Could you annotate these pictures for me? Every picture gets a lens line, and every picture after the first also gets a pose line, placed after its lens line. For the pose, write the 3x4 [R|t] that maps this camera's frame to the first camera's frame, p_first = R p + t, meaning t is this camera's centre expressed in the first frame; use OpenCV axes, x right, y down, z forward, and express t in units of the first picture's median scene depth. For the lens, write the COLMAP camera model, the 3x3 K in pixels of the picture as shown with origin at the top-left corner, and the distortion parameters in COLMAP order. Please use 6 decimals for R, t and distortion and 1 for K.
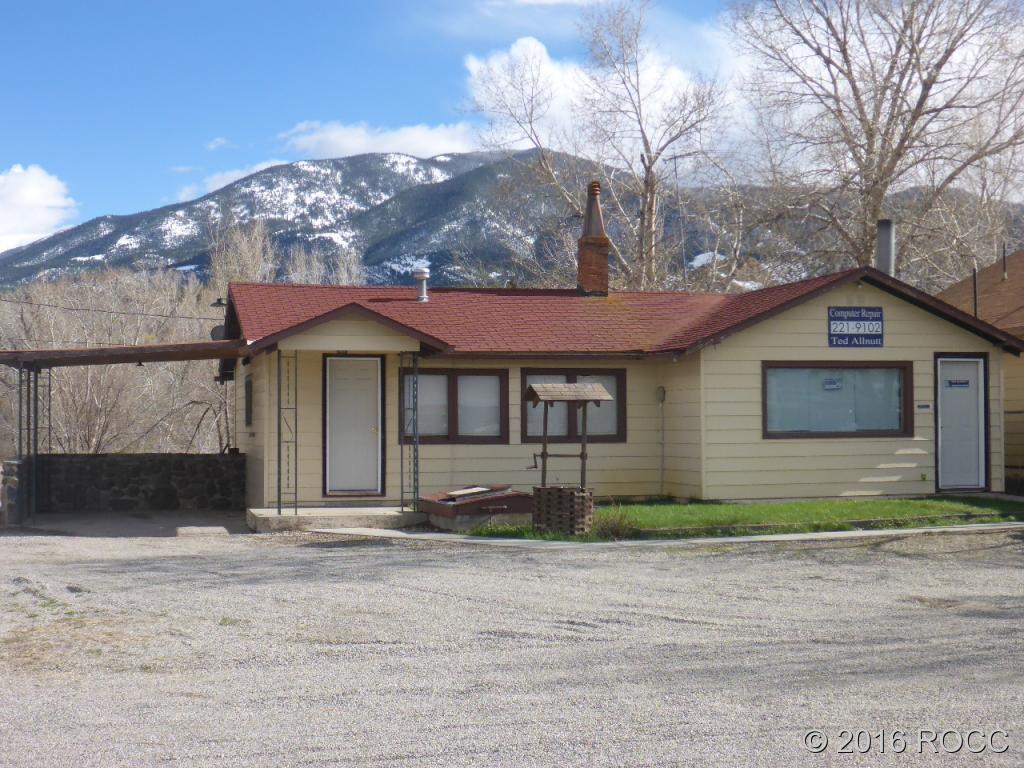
lens RADIAL K [[1503.5, 0, 513.3], [0, 1503.5, 375.2], [0, 0, 1]] dist [-0.102089, 0.000000]
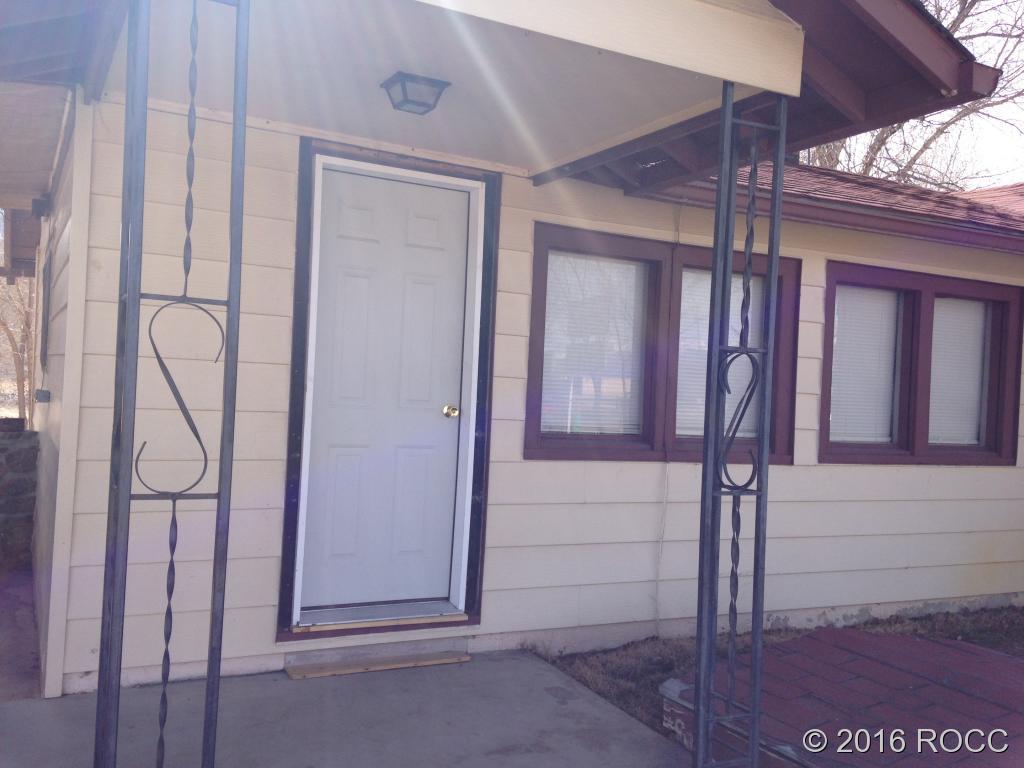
lens RADIAL K [[915.4, 0, 513.0], [0, 915.4, 387.8], [0, 0, 1]] dist [0.115861, -0.091853]
pose [[0.971249, 0.054019, 0.231856, -0.125026], [-0.064036, 0.997302, 0.035893, 0.023949], [-0.229292, -0.049708, 0.972088, 0.807281]]
